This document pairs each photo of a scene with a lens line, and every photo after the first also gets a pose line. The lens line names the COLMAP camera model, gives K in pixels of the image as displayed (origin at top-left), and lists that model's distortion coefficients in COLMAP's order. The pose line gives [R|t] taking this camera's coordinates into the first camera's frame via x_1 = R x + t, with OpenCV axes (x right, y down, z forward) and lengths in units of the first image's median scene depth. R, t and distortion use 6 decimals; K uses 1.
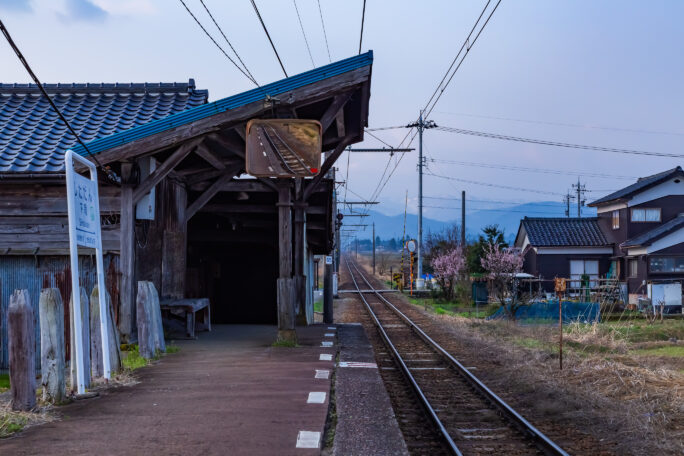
lens RADIAL K [[1190.4, 0, 342.0], [0, 1190.4, 228.0], [0, 0, 1]] dist [-0.009899, 0.005286]
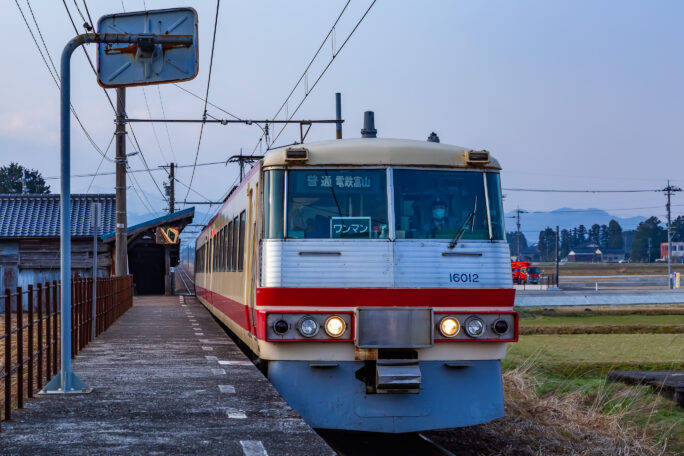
lens RADIAL K [[1405.1, 0, 342.0], [0, 1405.1, 228.0], [0, 0, 1]] dist [-0.013584, 0.022560]
pose [[0.992741, 0.002659, 0.120245, -0.007566], [-0.002477, 0.999996, -0.001662, -0.017000], [-0.120249, 0.001352, 0.992743, -0.602288]]
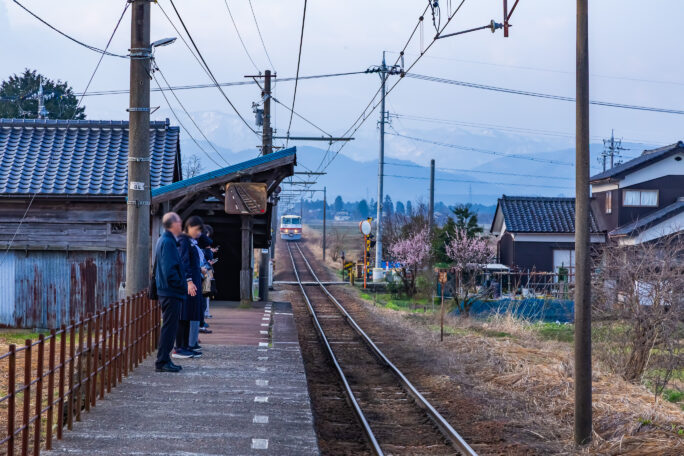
lens RADIAL K [[2078.1, 0, 342.0], [0, 2078.1, 228.0], [0, 0, 1]] dist [-0.045373, -0.004540]
pose [[0.999370, 0.019101, 0.029904, 0.000615], [-0.019852, 0.999490, 0.025026, -0.021479], [-0.029411, -0.025604, 0.999239, -0.445106]]
